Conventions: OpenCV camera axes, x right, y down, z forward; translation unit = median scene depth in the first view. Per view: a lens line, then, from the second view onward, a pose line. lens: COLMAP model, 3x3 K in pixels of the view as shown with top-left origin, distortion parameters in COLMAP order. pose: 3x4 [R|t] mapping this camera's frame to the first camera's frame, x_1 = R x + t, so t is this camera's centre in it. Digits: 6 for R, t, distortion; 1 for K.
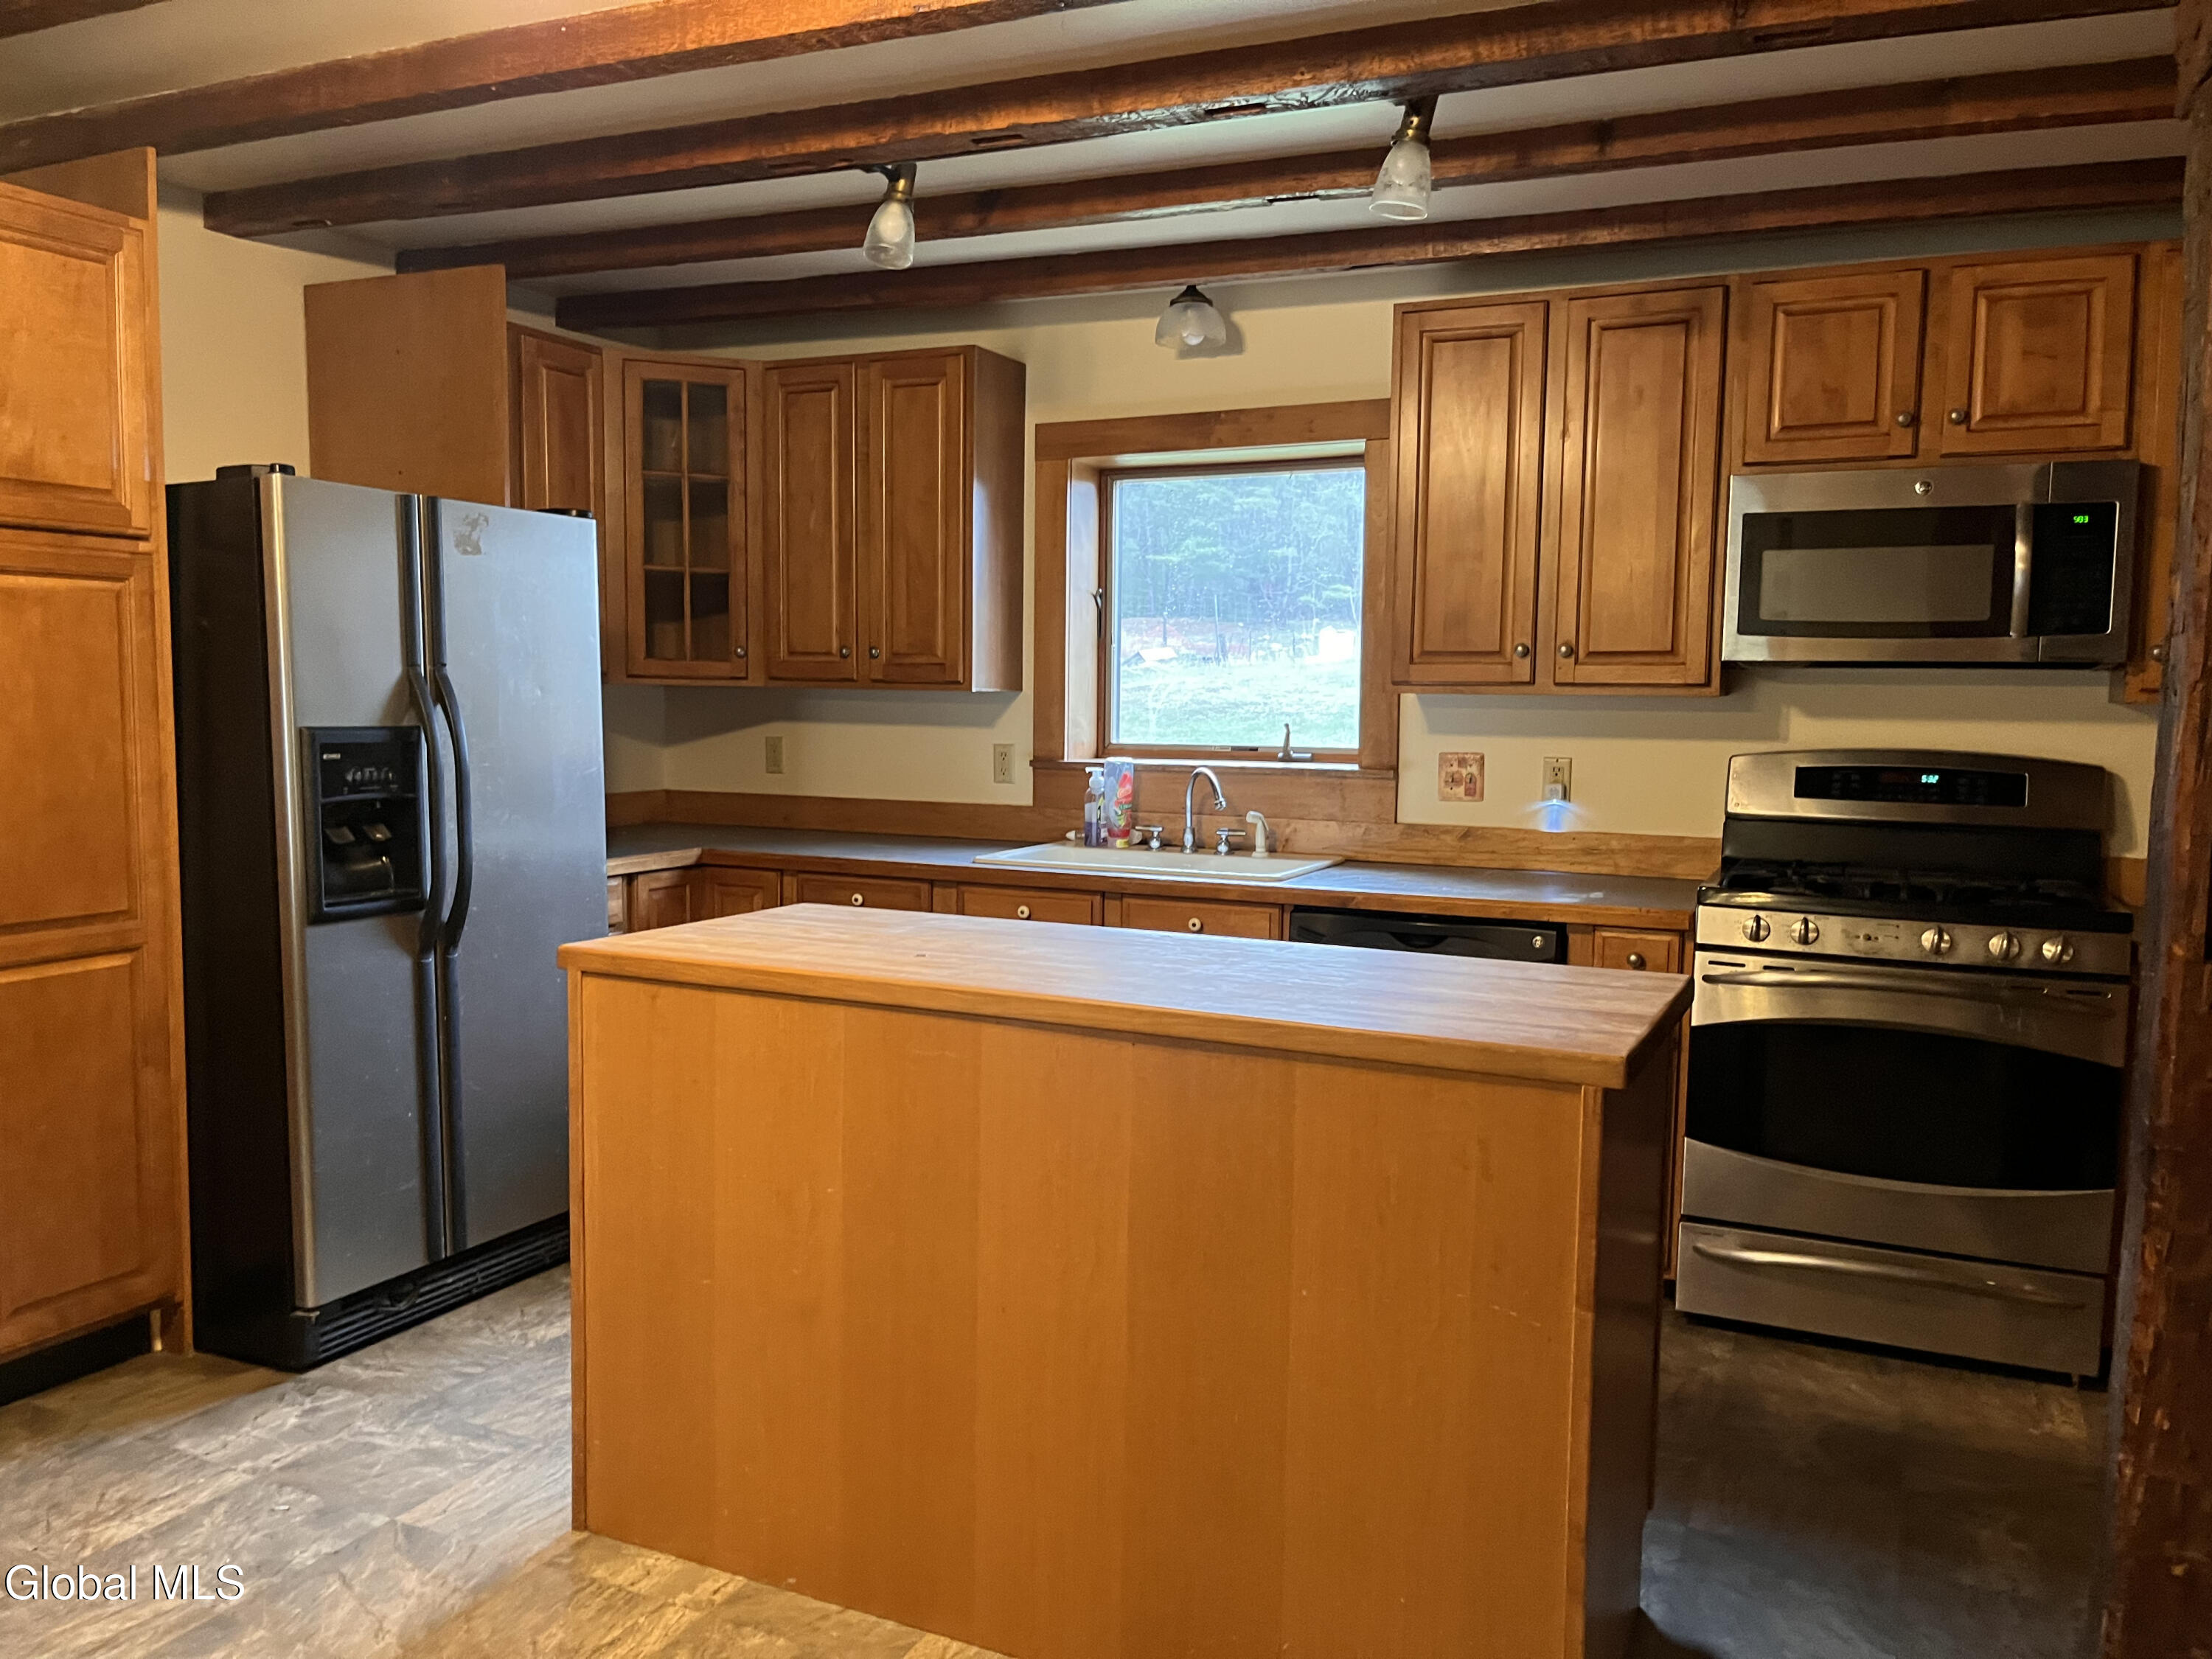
lens RADIAL K [[1677.5, 0, 1095.6], [0, 1677.5, 860.7], [0, 0, 1]] dist [0.062287, -0.095370]
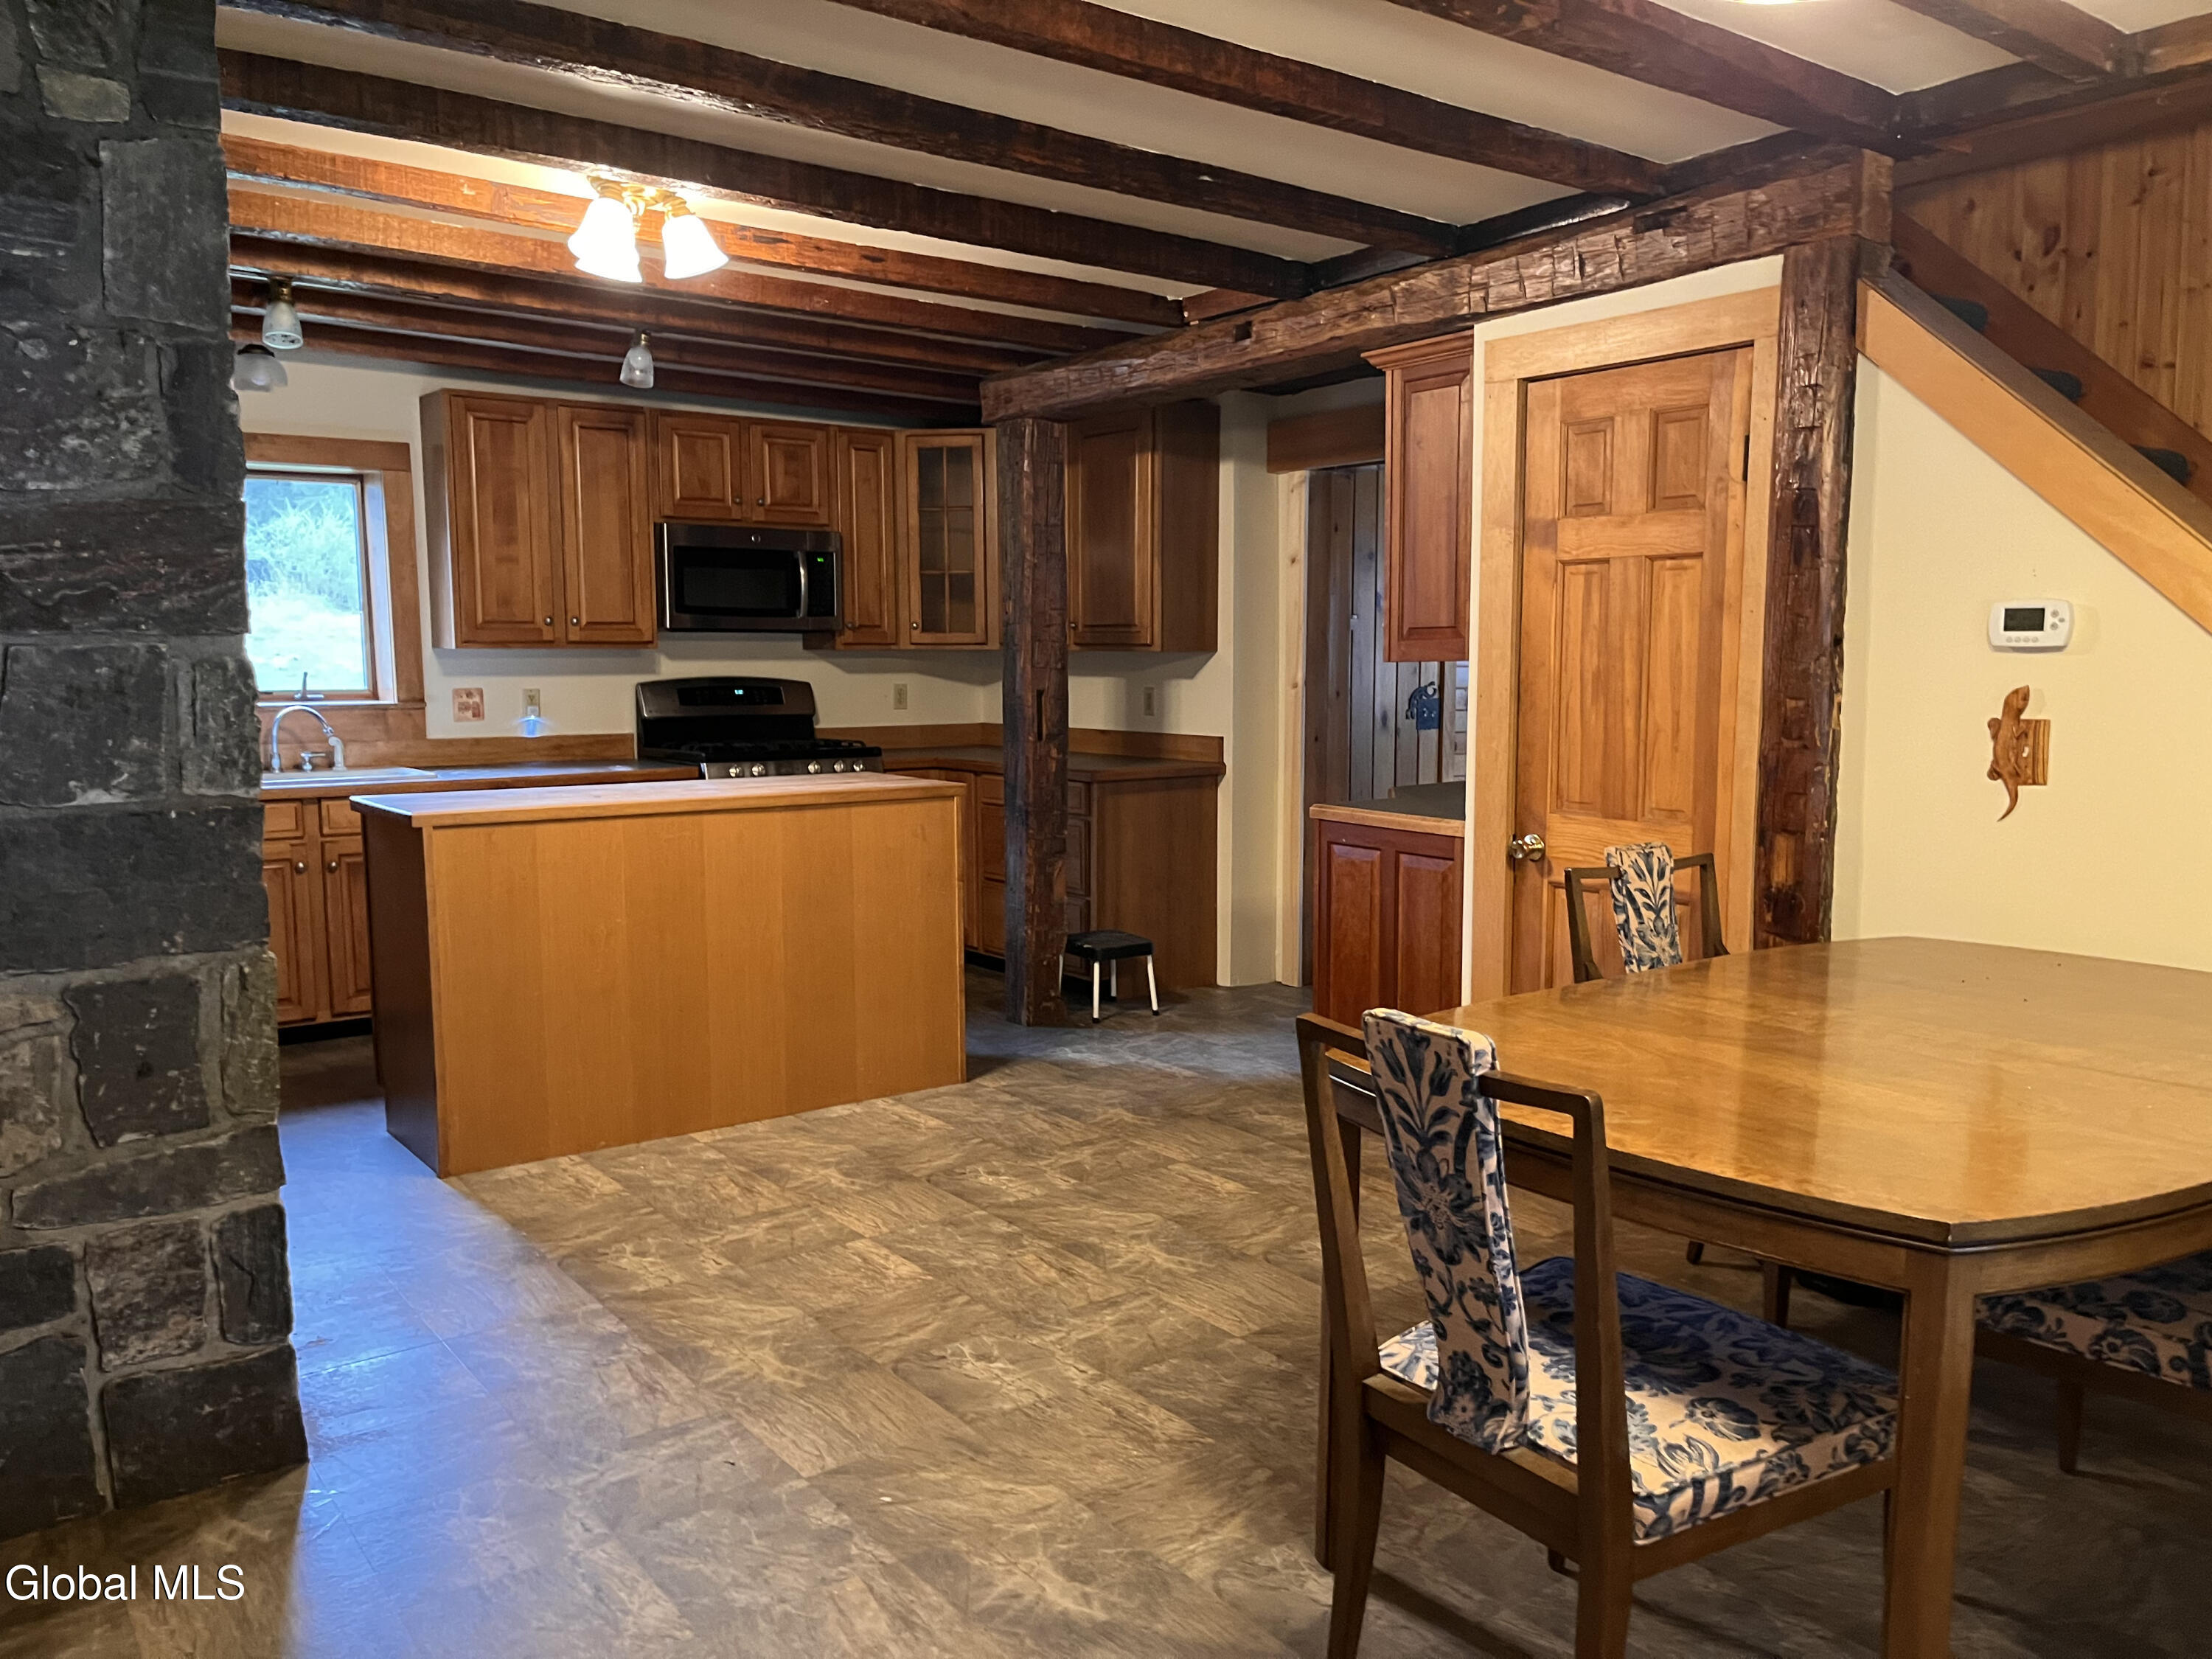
lens RADIAL K [[1677.5, 0, 1121.4], [0, 1677.5, 842.4], [0, 0, 1]] dist [0.062287, -0.095370]
pose [[0.463674, -0.116139, 0.878361, -0.674210], [0.098799, 0.991966, 0.079006, 0.007894], [-0.880480, 0.050148, 0.471423, -0.163876]]
